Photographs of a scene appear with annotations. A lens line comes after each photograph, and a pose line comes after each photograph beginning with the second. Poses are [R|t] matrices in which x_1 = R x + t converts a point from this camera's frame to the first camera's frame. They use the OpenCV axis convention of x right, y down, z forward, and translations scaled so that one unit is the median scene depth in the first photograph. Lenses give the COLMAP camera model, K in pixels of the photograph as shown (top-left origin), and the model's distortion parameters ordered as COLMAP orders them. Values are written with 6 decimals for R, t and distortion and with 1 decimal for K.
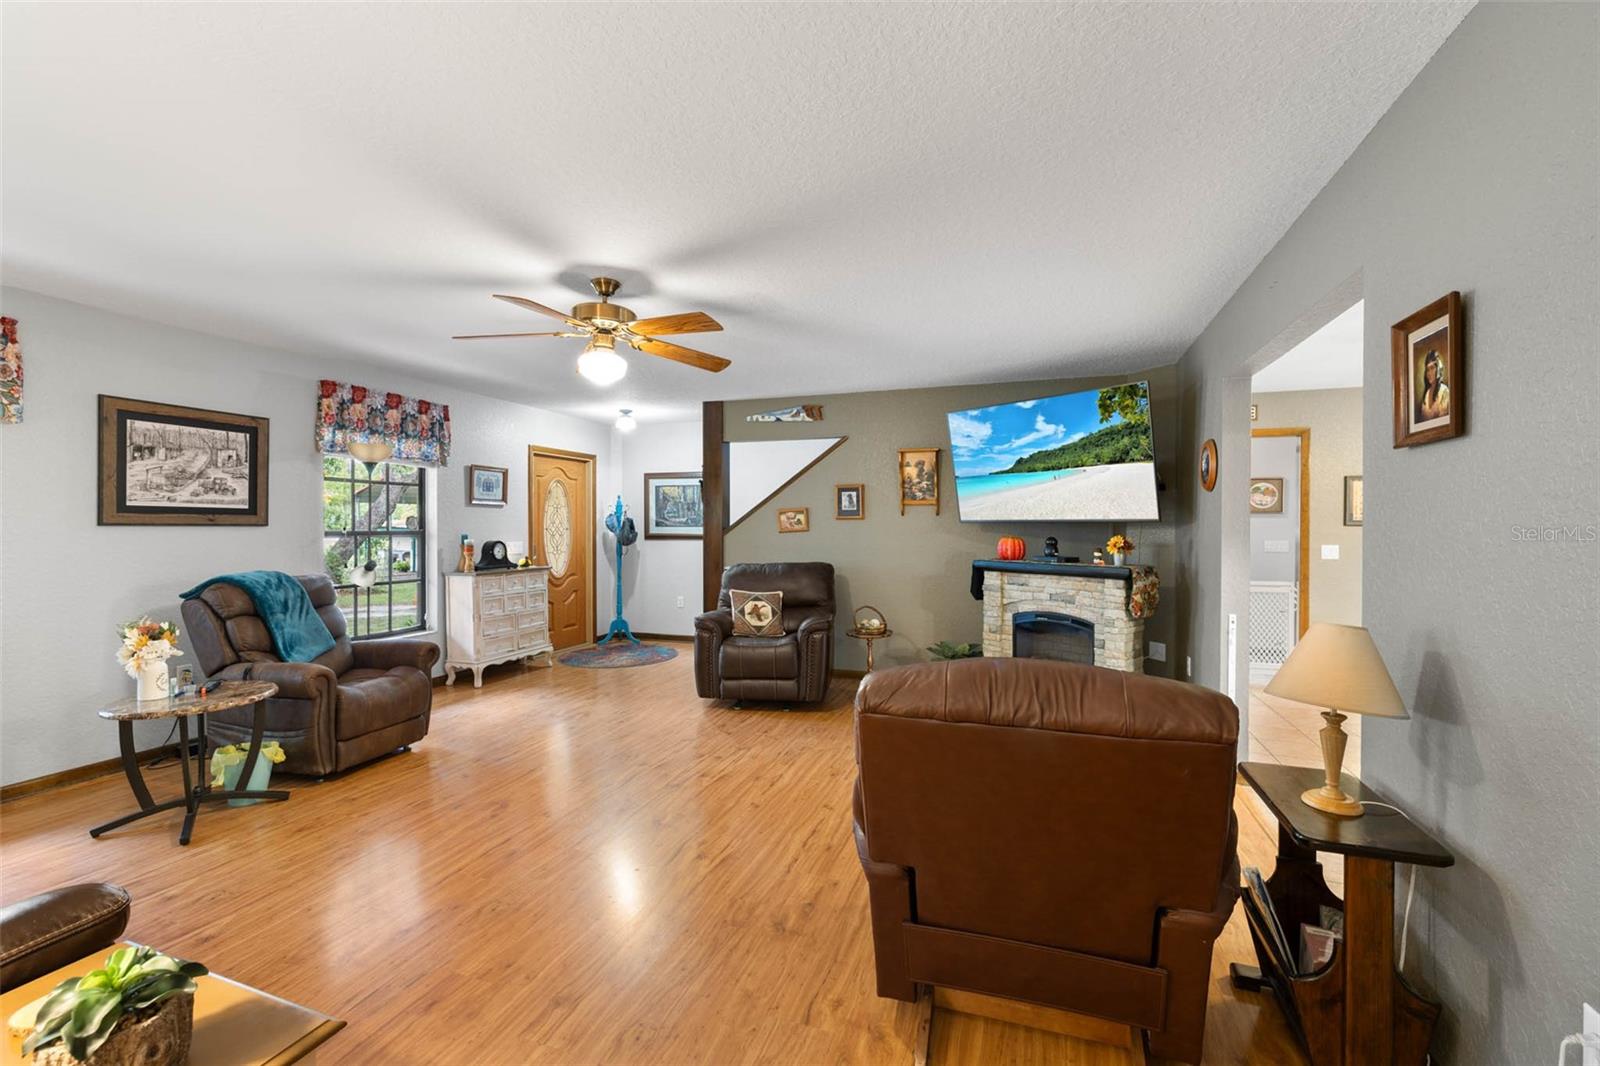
lens RADIAL K [[671.6, 0, 800.0], [0, 671.6, 533.0], [0, 0, 1]] dist [-0.001708, -0.000077]
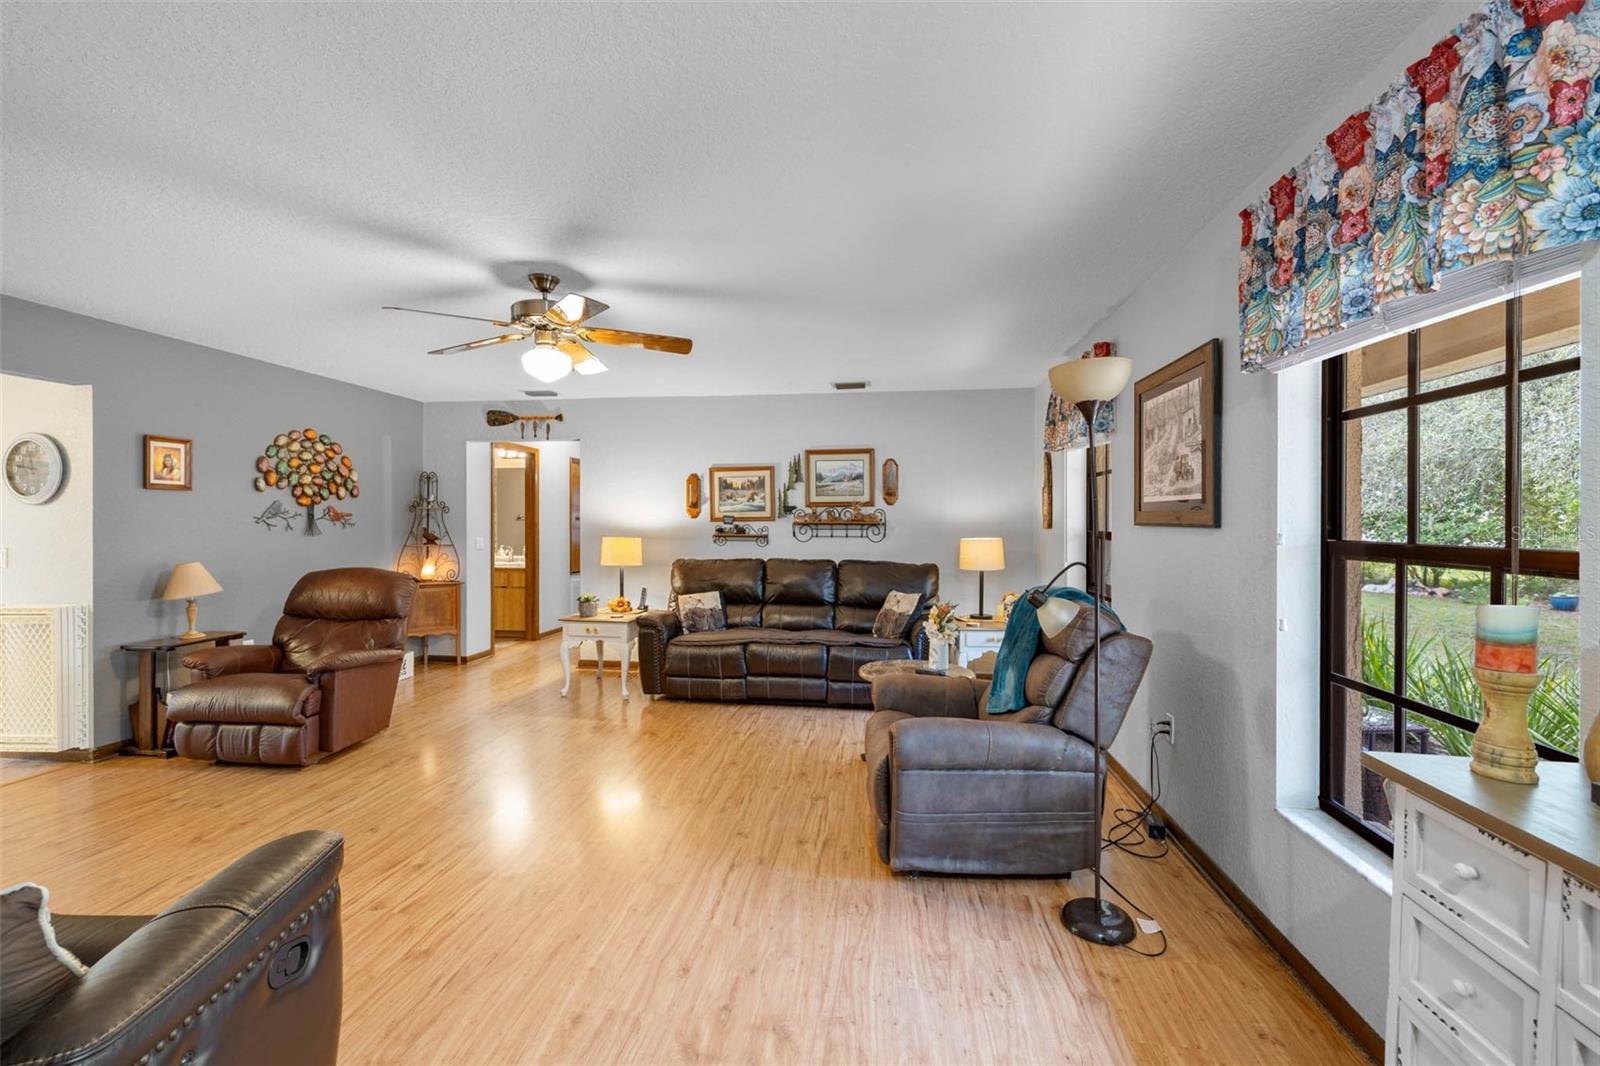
lens RADIAL K [[679.1, 0, 799.9], [0, 679.1, 522.5], [0, 0, 1]] dist [0.001510, 0.000164]
pose [[-0.978552, -0.003466, -0.205970, -0.312659], [-0.005489, 0.999942, 0.009249, -0.017179], [0.205926, 0.010182, -0.978515, 1.429545]]
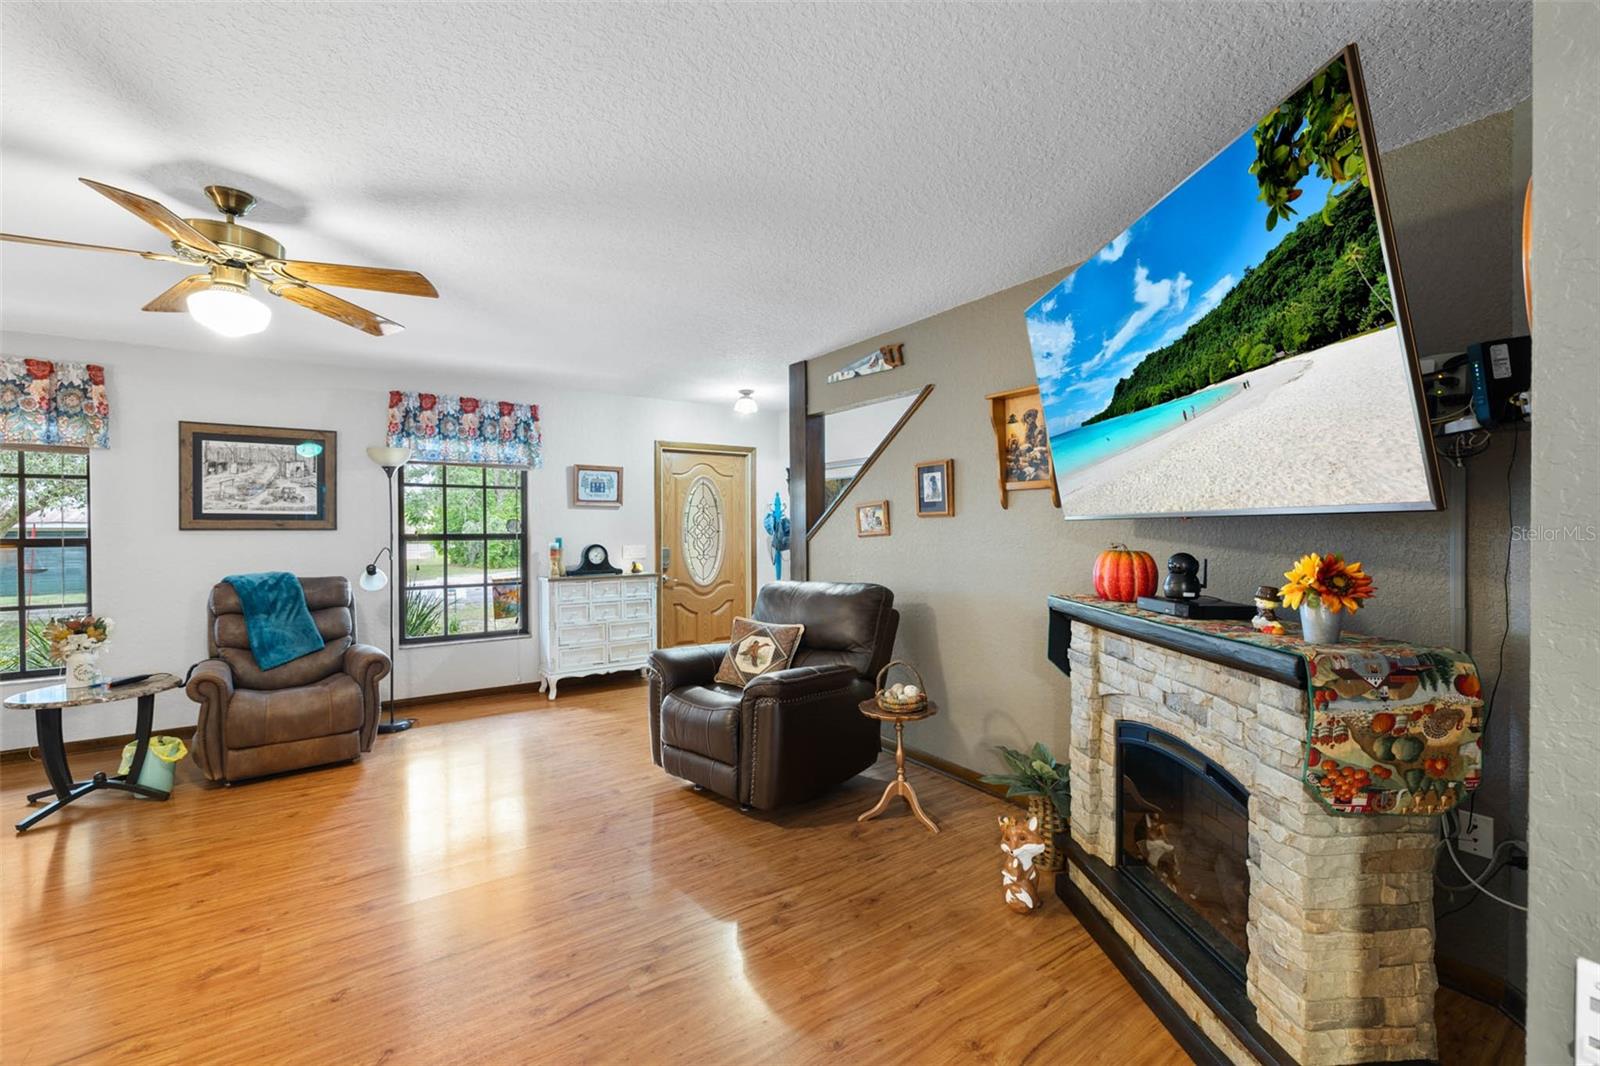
lens RADIAL K [[671.6, 0, 800.0], [0, 671.6, 533.0], [0, 0, 1]] dist [-0.001708, -0.000077]
pose [[0.808872, 0.001187, -0.587984, 0.438335], [-0.001141, 0.999999, 0.000449, -0.006558], [0.587984, 0.000308, 0.808872, 0.537476]]
